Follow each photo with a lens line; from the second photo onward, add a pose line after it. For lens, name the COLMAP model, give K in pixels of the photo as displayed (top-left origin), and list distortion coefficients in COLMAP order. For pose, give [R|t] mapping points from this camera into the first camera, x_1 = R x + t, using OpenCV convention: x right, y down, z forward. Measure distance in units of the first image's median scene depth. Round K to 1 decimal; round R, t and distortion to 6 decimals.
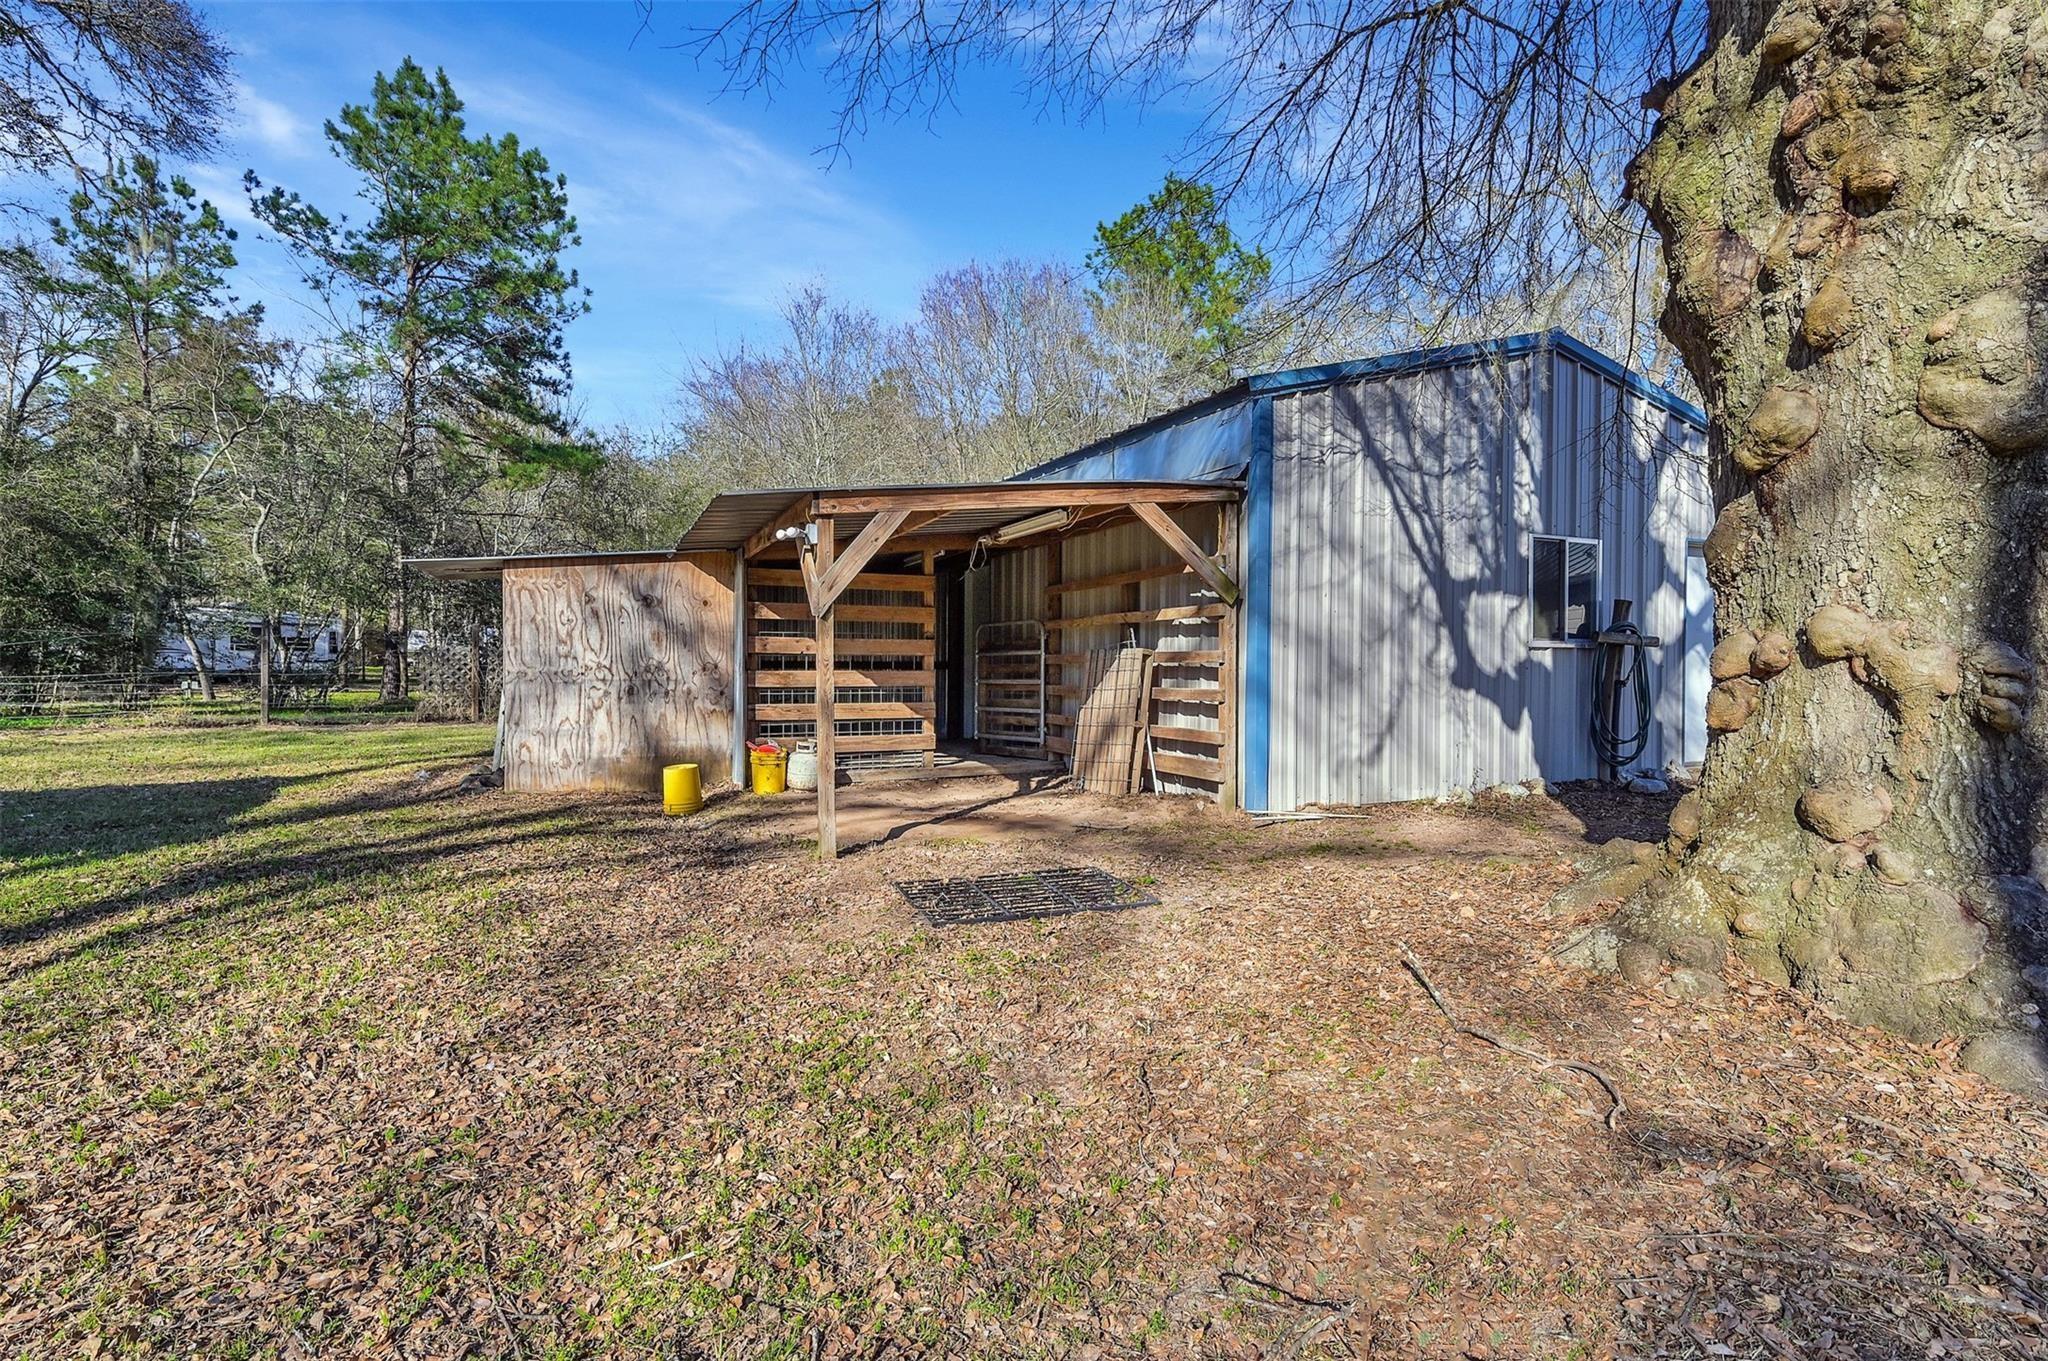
lens RADIAL K [[966.0, 0, 1027.0], [0, 966.0, 676.0], [0, 0, 1]] dist [0.001000, 0.000079]
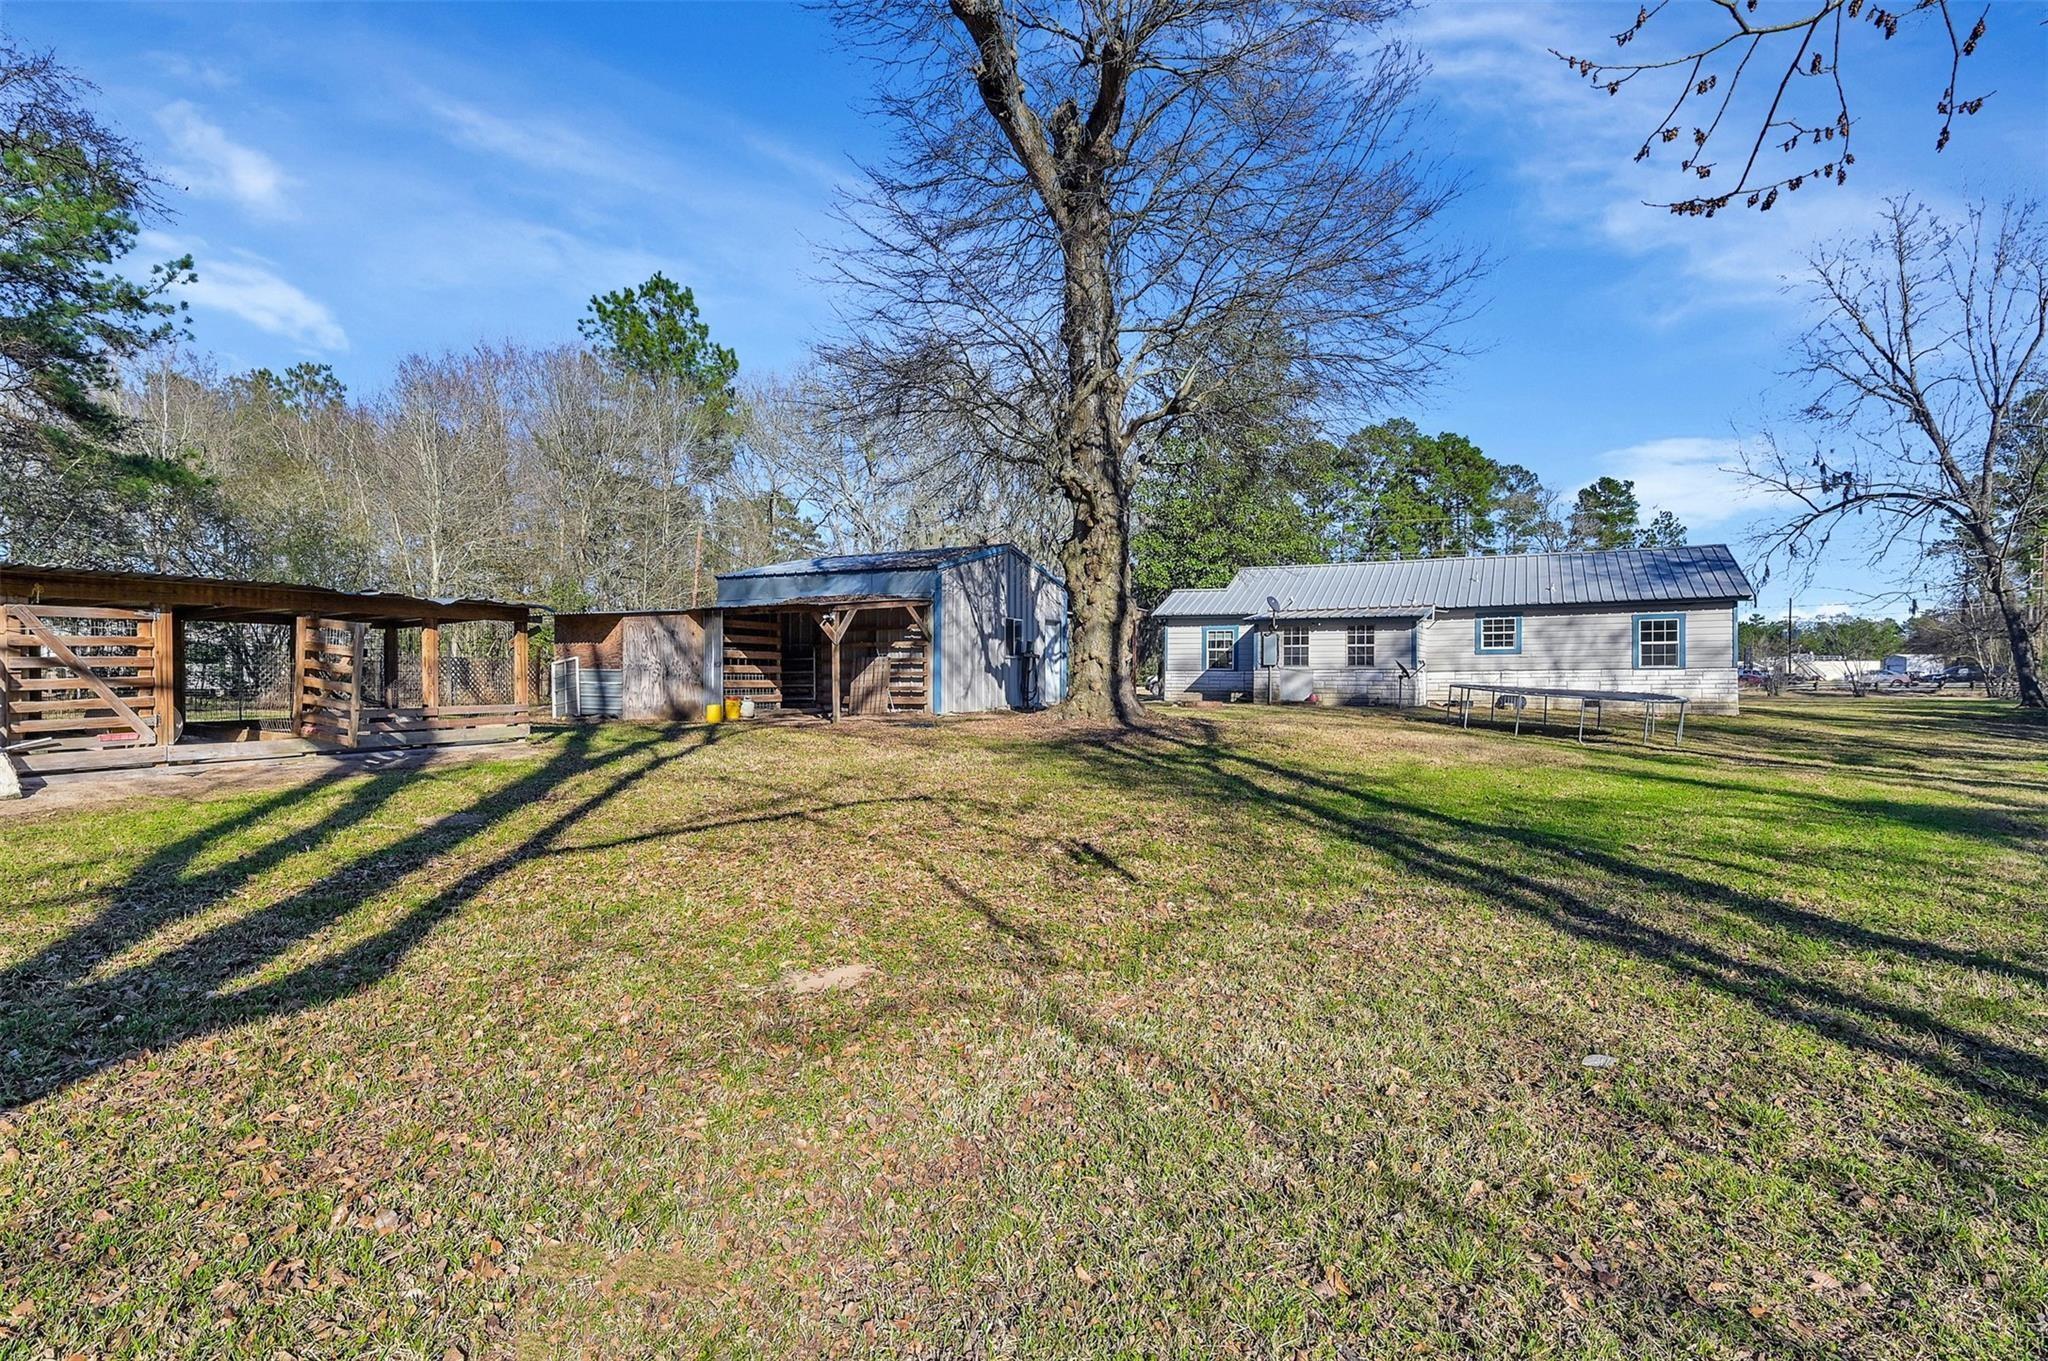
lens RADIAL K [[966.0, 0, 1027.0], [0, 966.0, 676.0], [0, 0, 1]] dist [0.001000, 0.000079]
pose [[0.794472, -0.001682, 0.607298, -1.123614], [0.009390, 0.999911, -0.009514, 0.048741], [-0.607228, 0.013261, 0.794417, -1.255894]]
